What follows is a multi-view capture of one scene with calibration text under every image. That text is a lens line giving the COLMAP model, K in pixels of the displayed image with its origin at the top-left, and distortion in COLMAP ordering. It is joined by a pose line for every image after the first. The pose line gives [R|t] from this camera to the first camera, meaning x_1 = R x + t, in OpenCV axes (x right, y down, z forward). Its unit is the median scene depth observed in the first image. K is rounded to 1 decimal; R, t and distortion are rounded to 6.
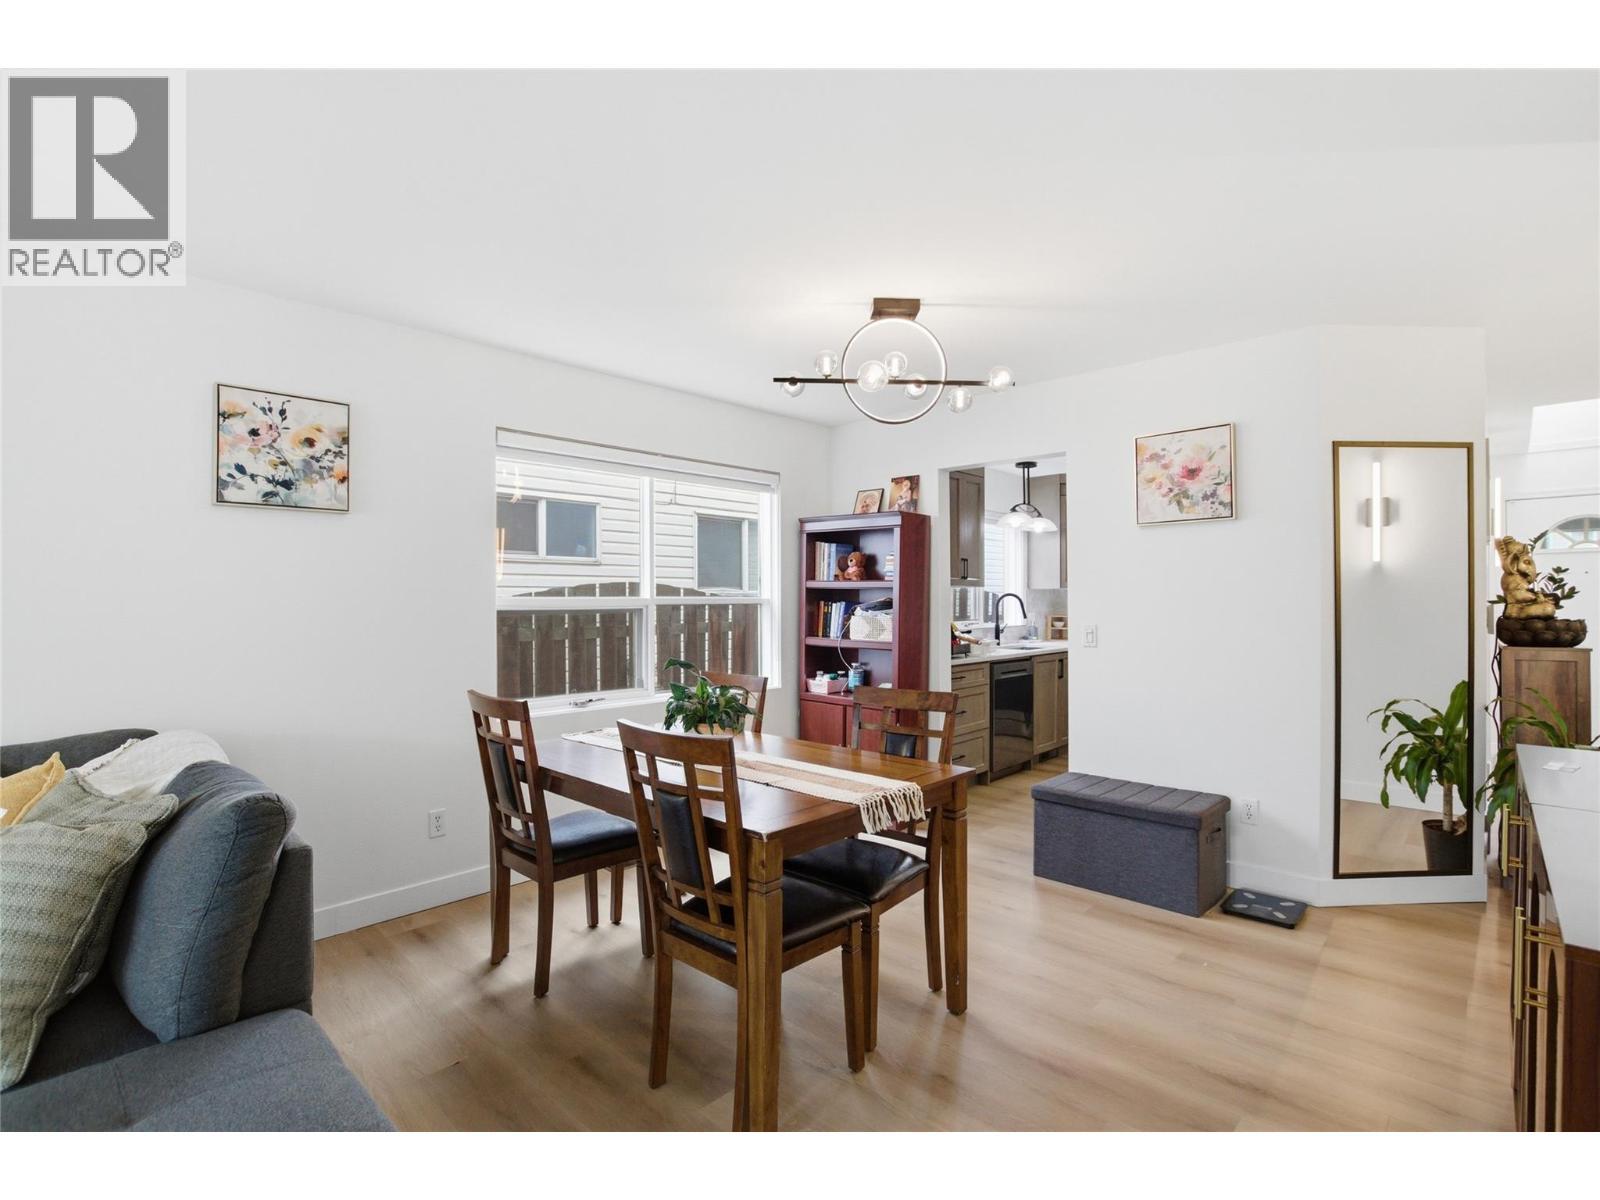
lens RADIAL K [[737.7, 0, 798.3], [0, 737.7, 615.7], [0, 0, 1]] dist [-0.026405, 0.001060]
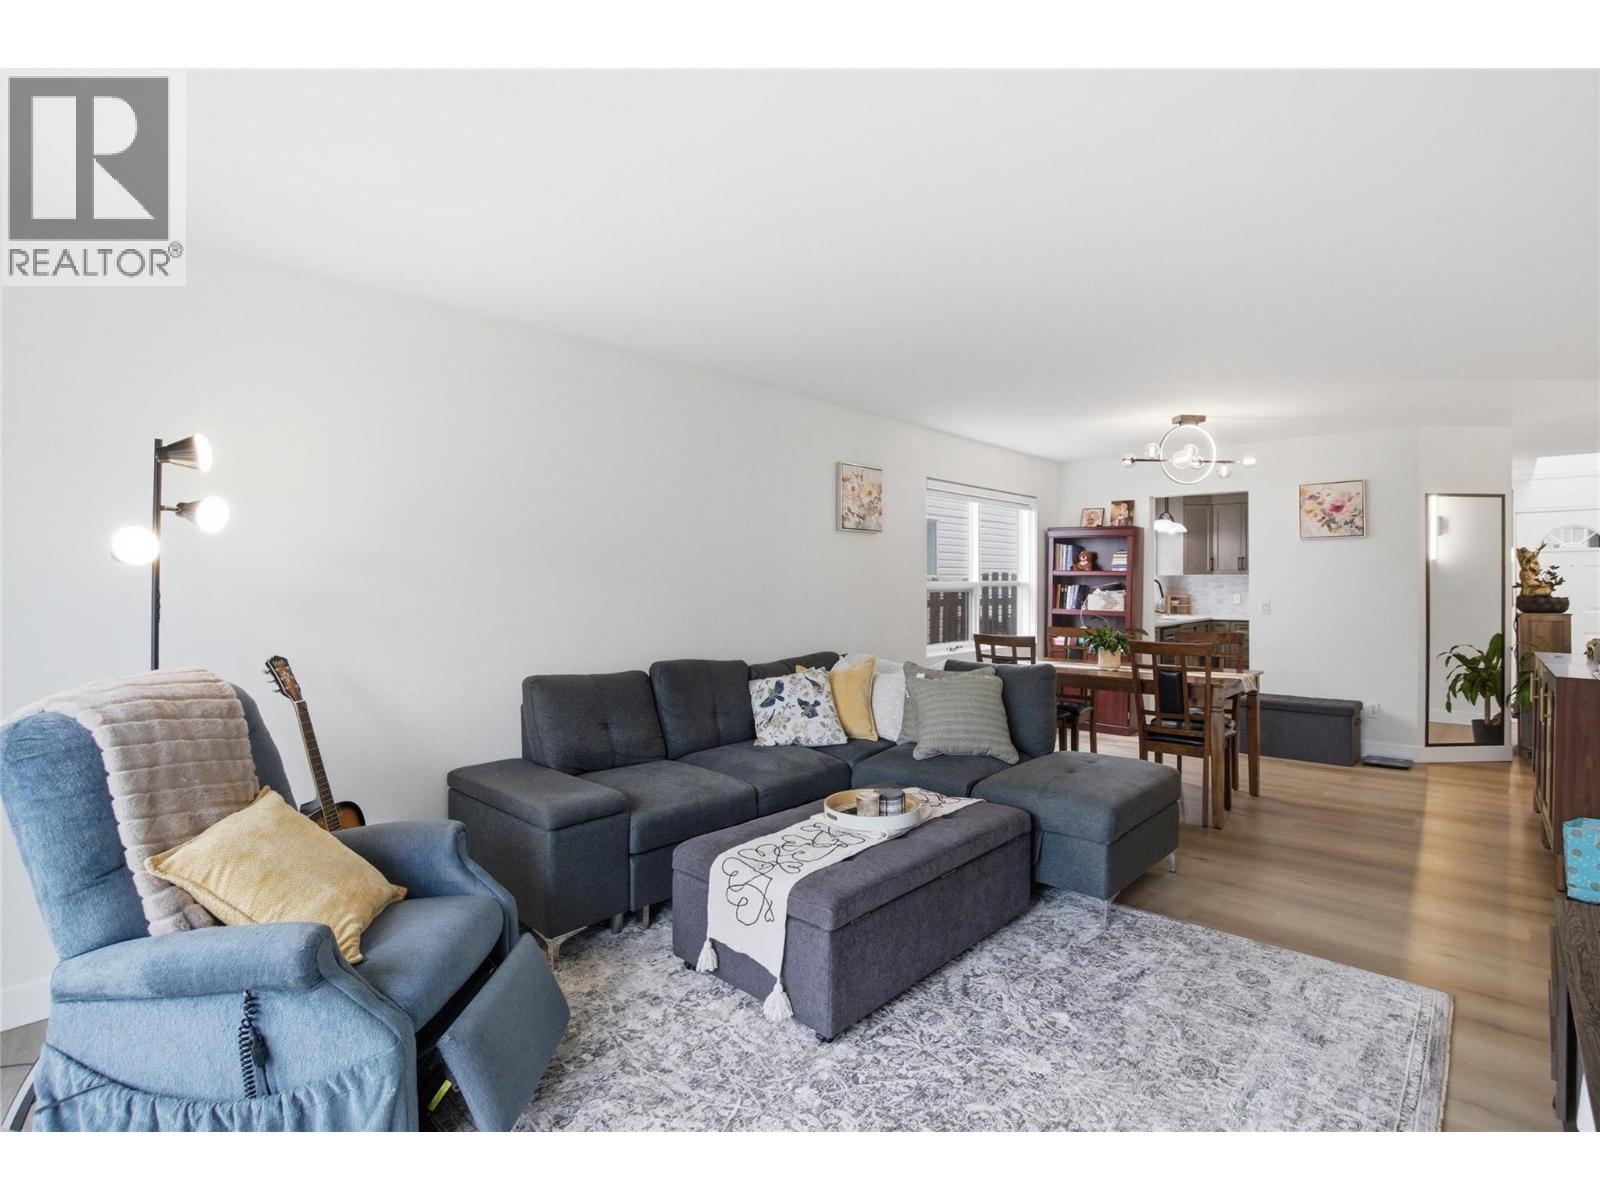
lens RADIAL K [[747.5, 0, 800.0], [0, 747.5, 600.0], [0, 0, 1]] dist [-0.024582, -0.000533]
pose [[0.999852, 0.003273, 0.016910, -0.712294], [-0.003322, 0.999990, 0.002852, 0.012284], [-0.016900, -0.002908, 0.999853, -0.655606]]
